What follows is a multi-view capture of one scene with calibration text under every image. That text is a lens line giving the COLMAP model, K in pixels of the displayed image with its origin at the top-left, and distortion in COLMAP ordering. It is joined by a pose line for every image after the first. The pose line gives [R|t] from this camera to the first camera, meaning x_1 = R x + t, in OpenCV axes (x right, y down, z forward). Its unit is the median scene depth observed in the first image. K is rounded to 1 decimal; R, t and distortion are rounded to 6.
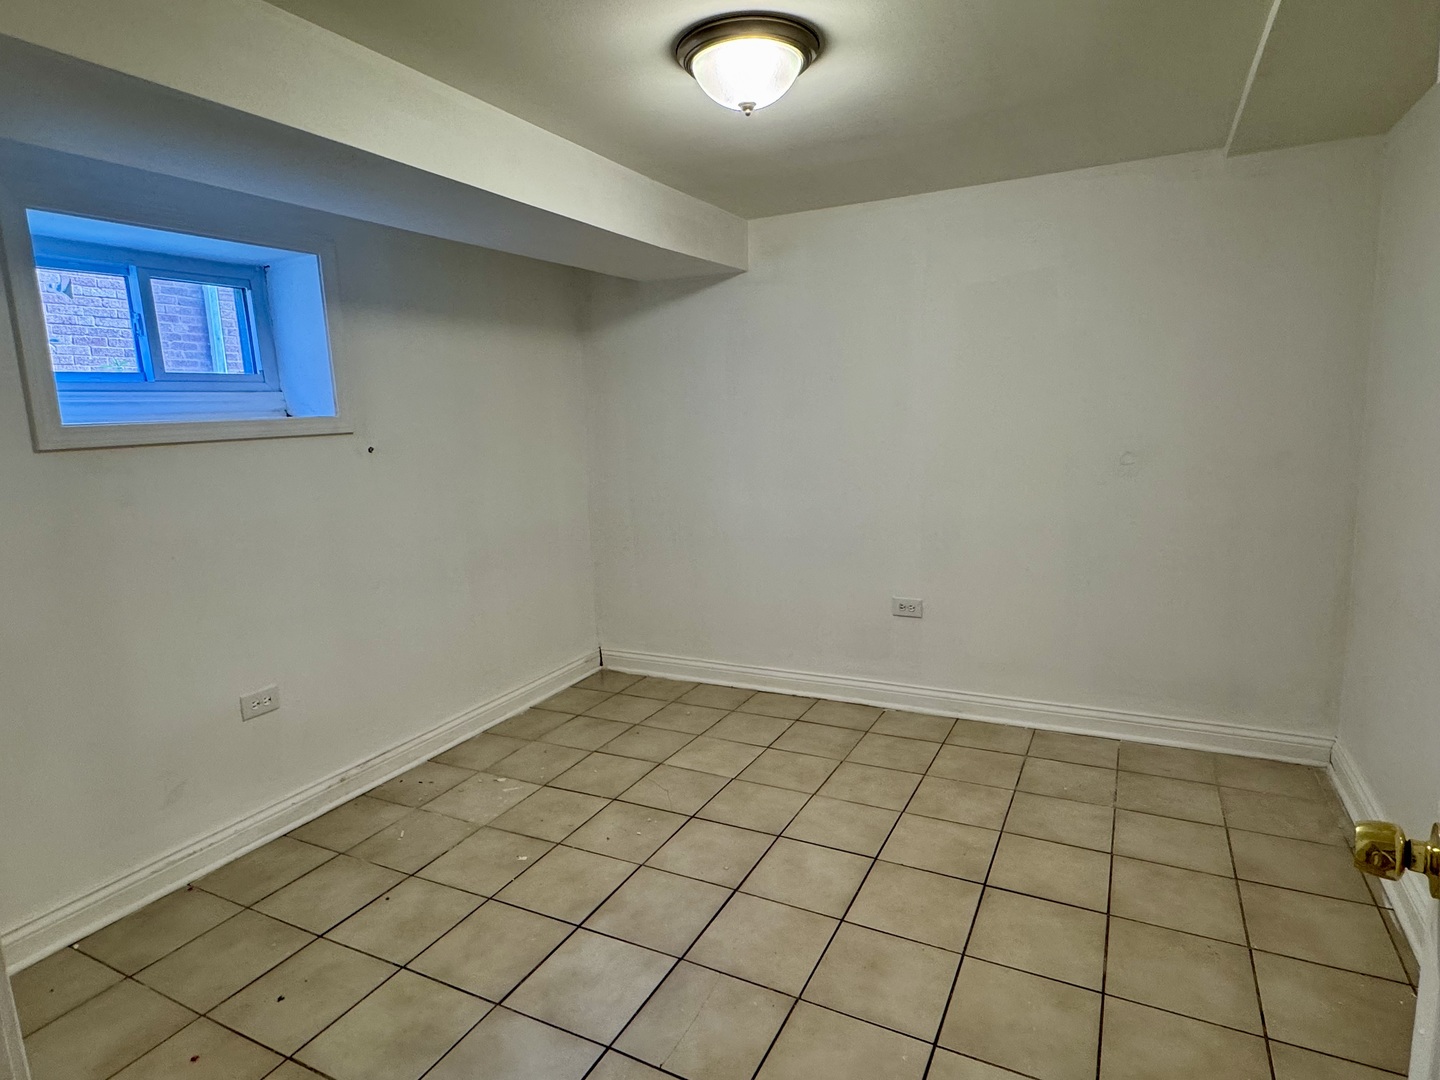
lens RADIAL K [[815.3, 0, 717.8], [0, 815.3, 540.9], [0, 0, 1]] dist [-0.004752, 0.001036]
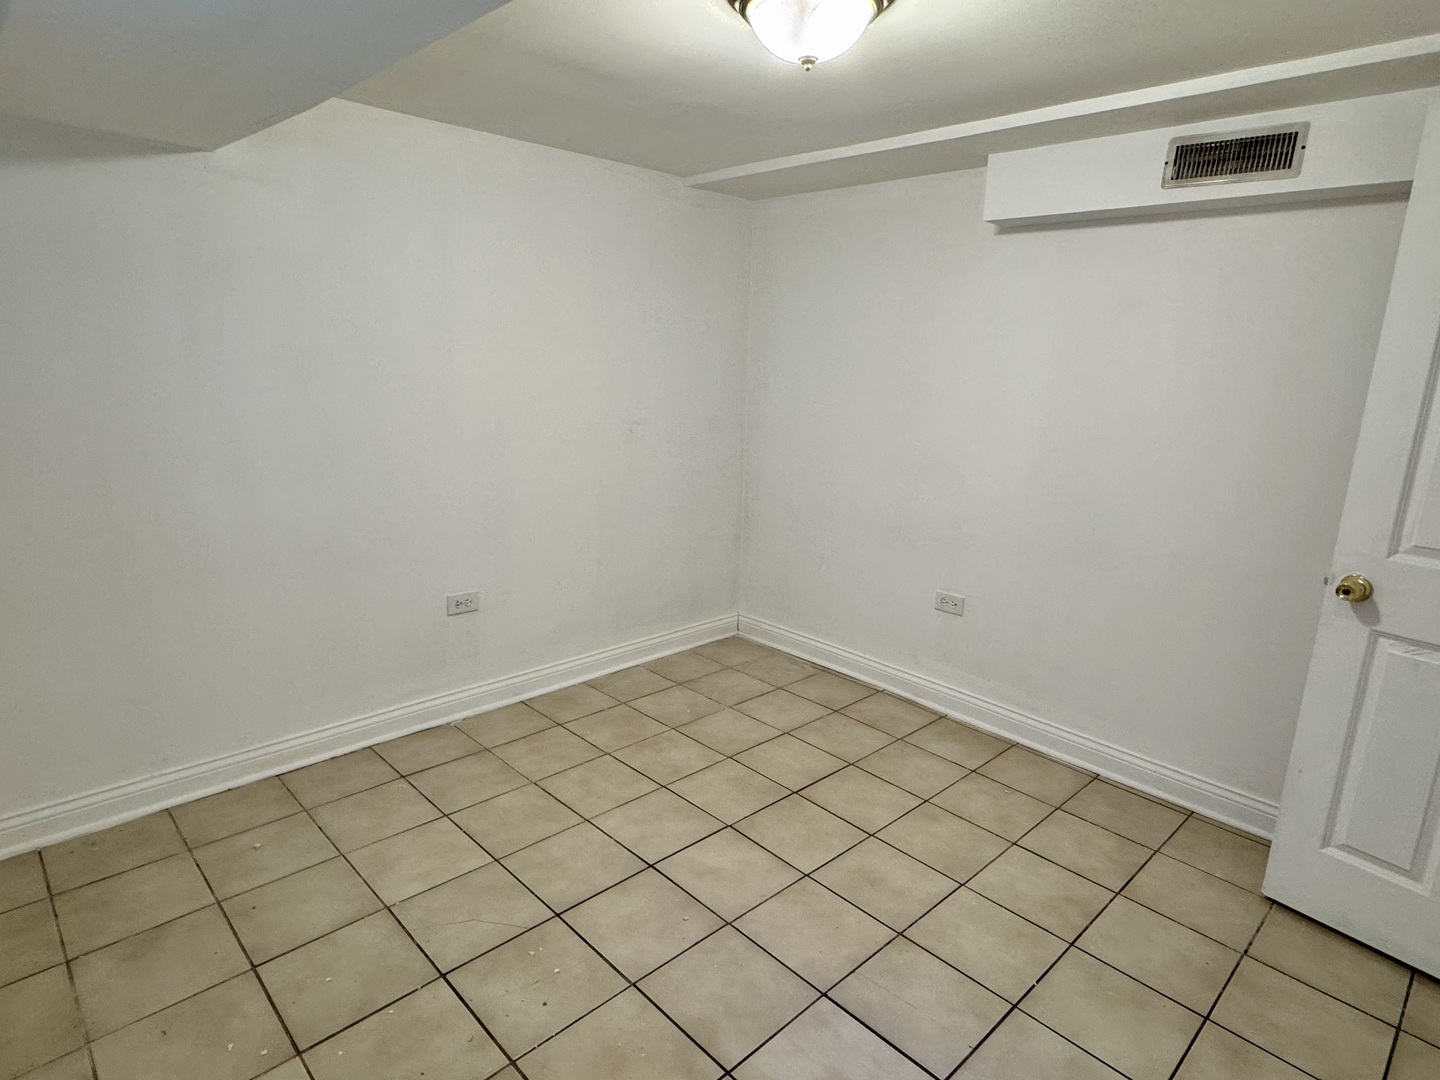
lens RADIAL K [[815.3, 0, 714.5], [0, 815.3, 537.9], [0, 0, 1]] dist [-0.004752, 0.001036]
pose [[0.321199, -0.166068, 0.932337, -0.617920], [0.107285, 0.984547, 0.138407, -0.101401], [-0.940915, 0.055570, 0.334052, 0.555695]]
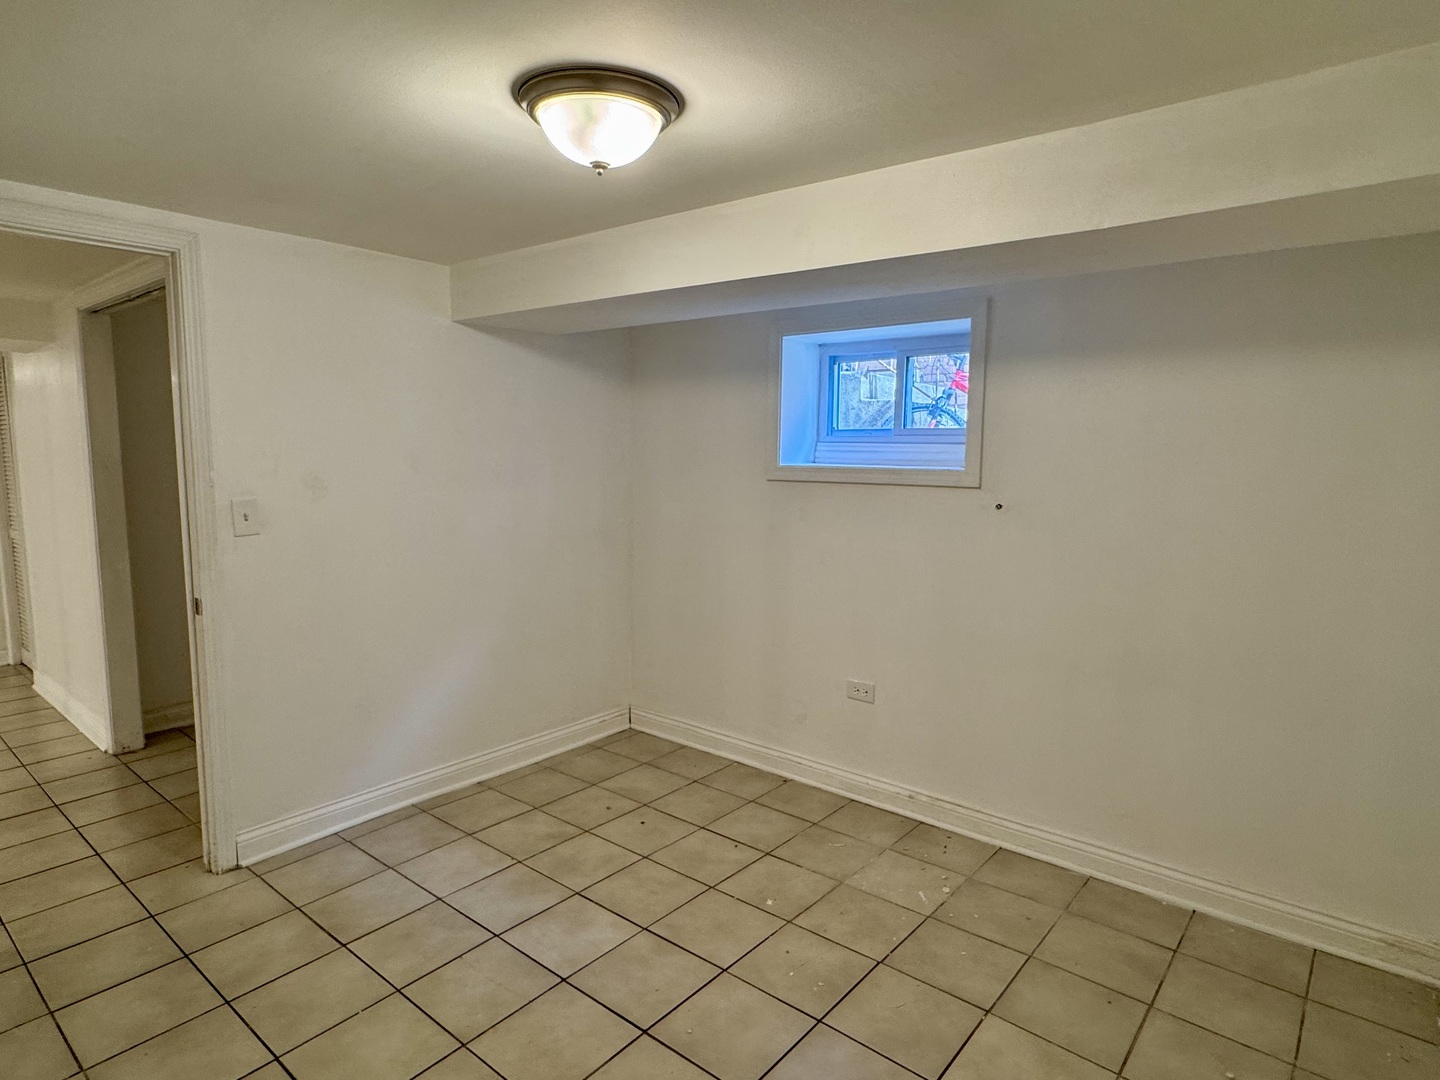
lens RADIAL K [[815.3, 0, 716.9], [0, 815.3, 547.2], [0, 0, 1]] dist [-0.004752, 0.001036]
pose [[-0.223859, 0.156999, -0.961893, 0.623803], [-0.157615, 0.968117, 0.194696, -0.212727], [0.961793, 0.195193, -0.191976, 0.925763]]
